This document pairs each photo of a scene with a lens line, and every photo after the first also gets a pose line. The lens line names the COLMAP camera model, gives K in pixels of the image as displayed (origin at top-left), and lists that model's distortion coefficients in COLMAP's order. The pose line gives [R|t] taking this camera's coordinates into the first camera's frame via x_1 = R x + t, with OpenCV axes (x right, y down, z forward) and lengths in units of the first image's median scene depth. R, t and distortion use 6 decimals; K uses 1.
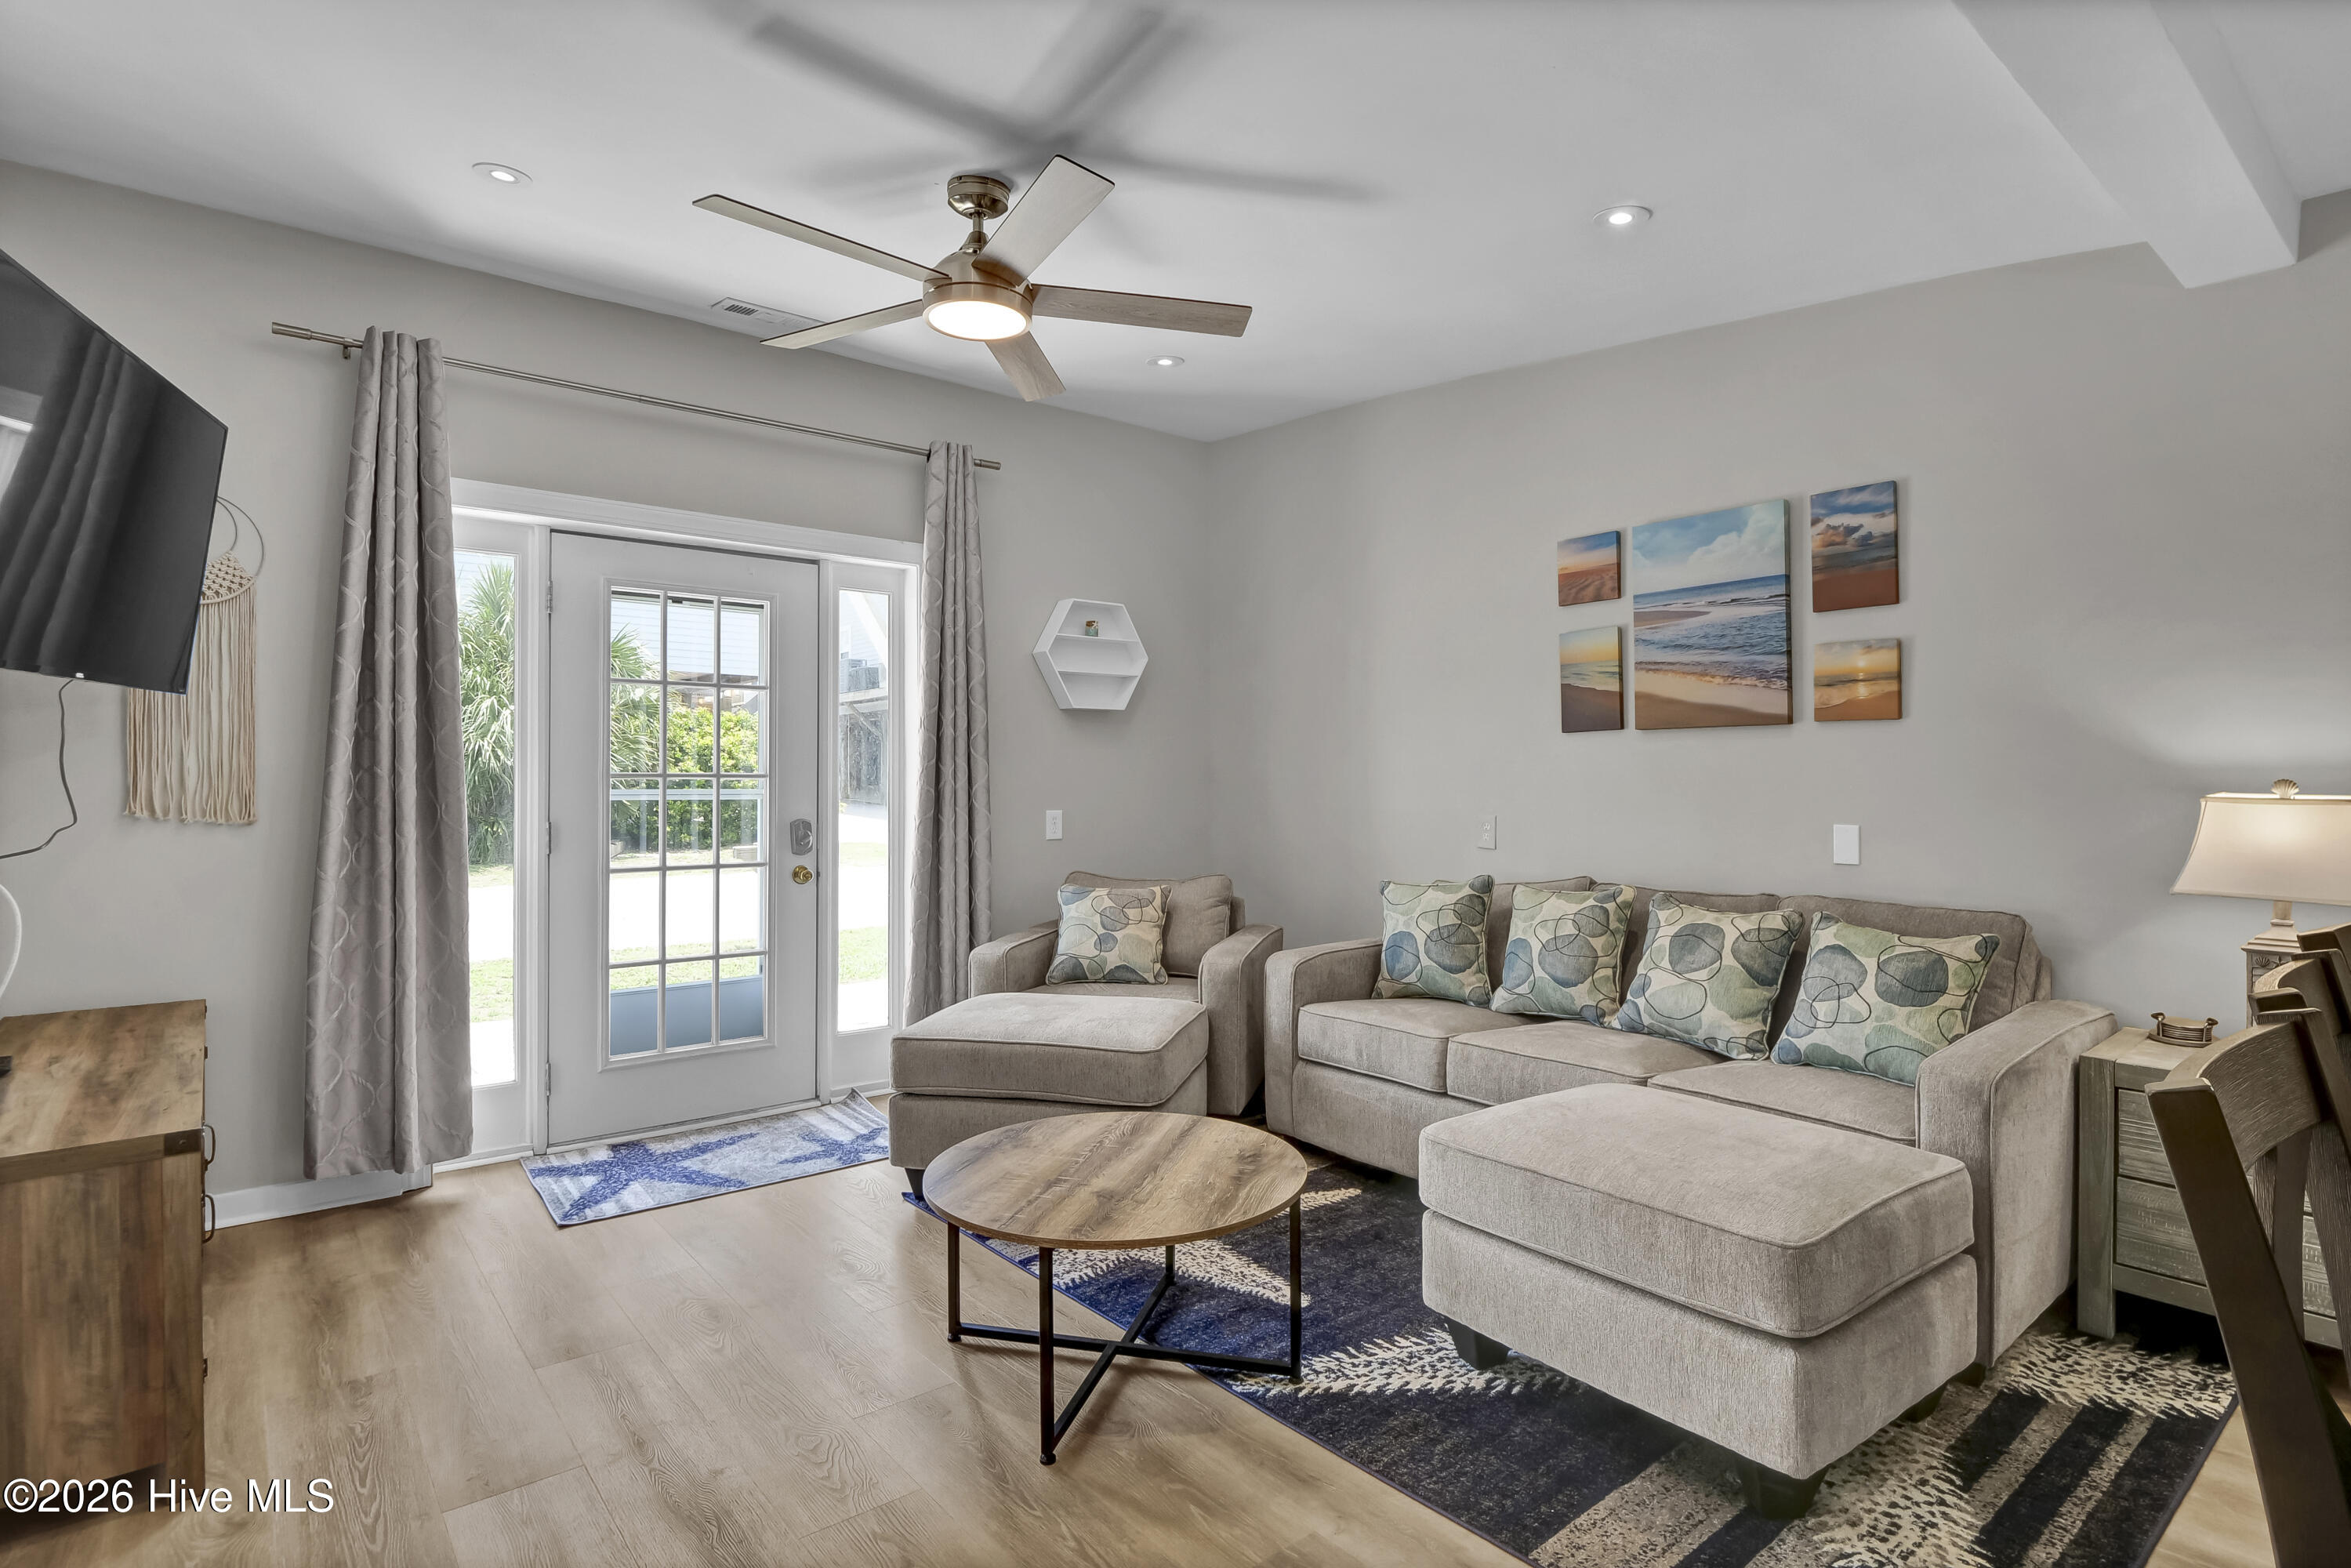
lens RADIAL K [[1165.9, 0, 1173.1], [0, 1165.9, 772.3], [0, 0, 1]] dist [-0.013074, 0.000386]
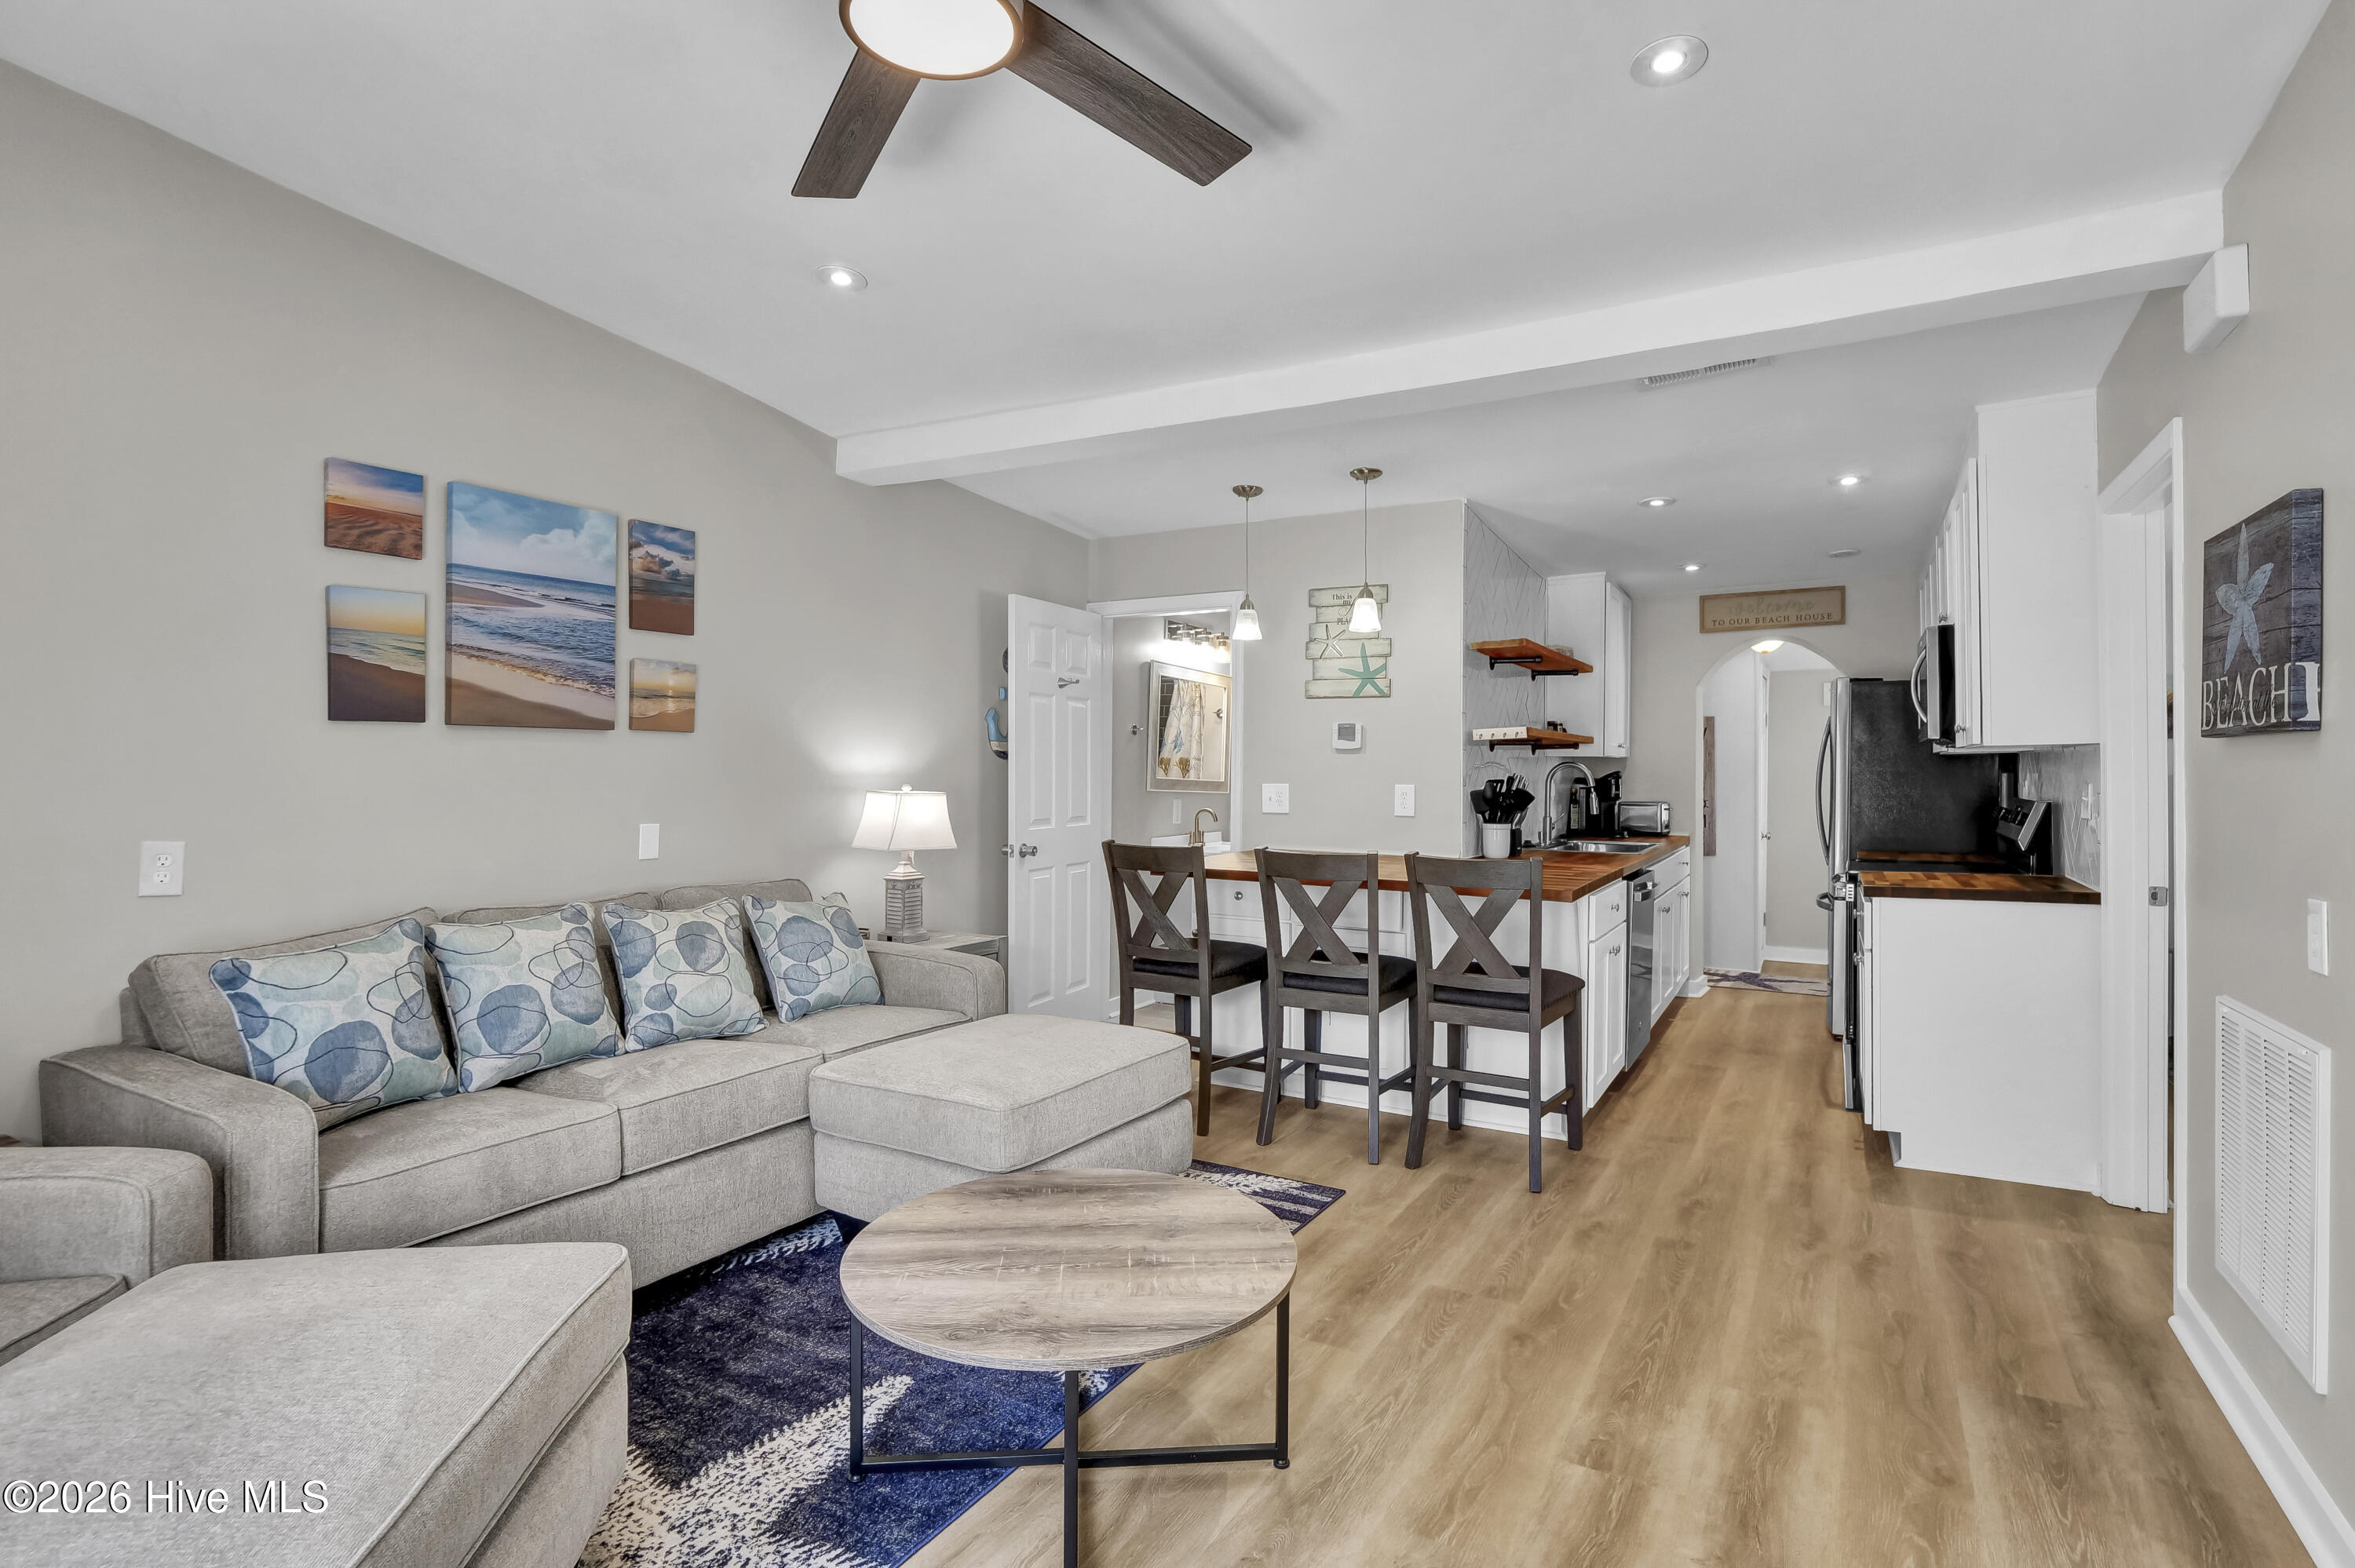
lens RADIAL K [[1167.7, 0, 1216.0], [0, 1167.7, 726.9], [0, 0, 1]] dist [-0.013074, 0.000386]
pose [[-0.374131, 0.037326, 0.926625, -0.646063], [-0.009174, 0.998992, -0.043945, -0.003158], [-0.927331, -0.024942, -0.373411, 0.892182]]
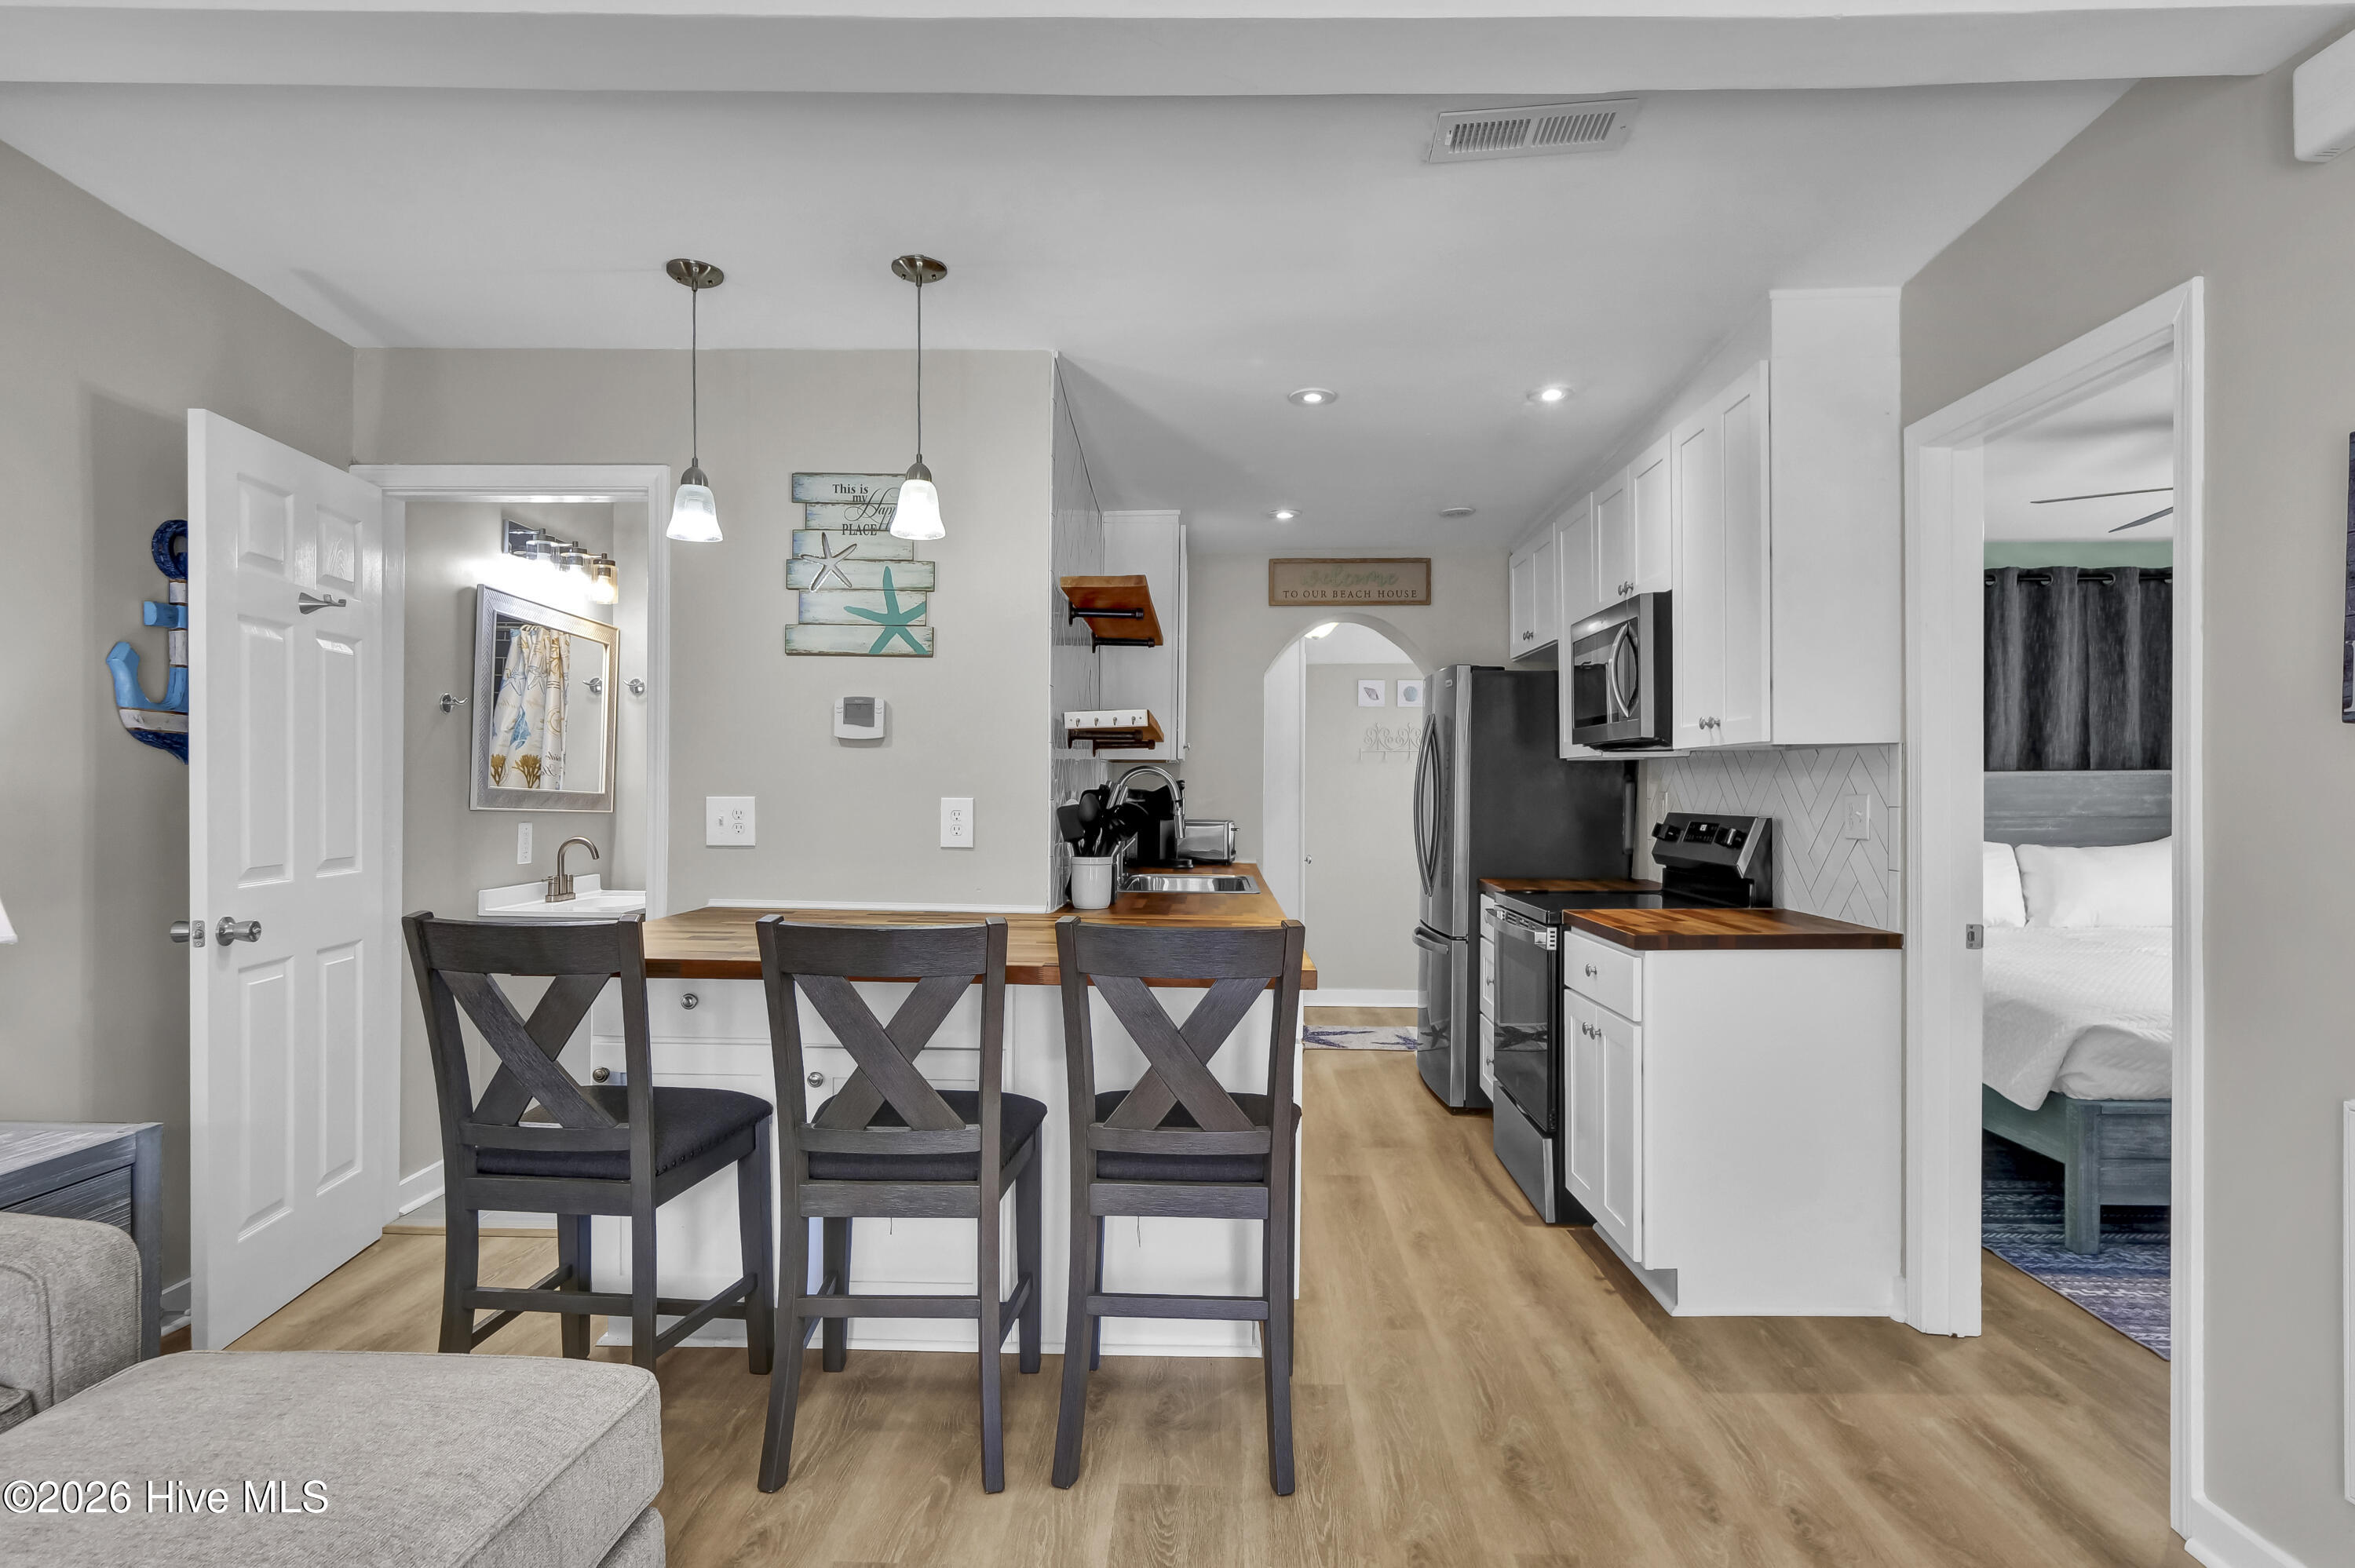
lens RADIAL K [[1260.6, 0, 1178.8], [0, 1260.6, 803.8], [0, 0, 1]] dist [-0.012420, -0.002812]
pose [[-0.757884, -0.010713, 0.652302, -0.158289], [-0.009797, 0.999939, 0.005039, 0.001264], [-0.652316, -0.002572, -0.757943, 0.762645]]
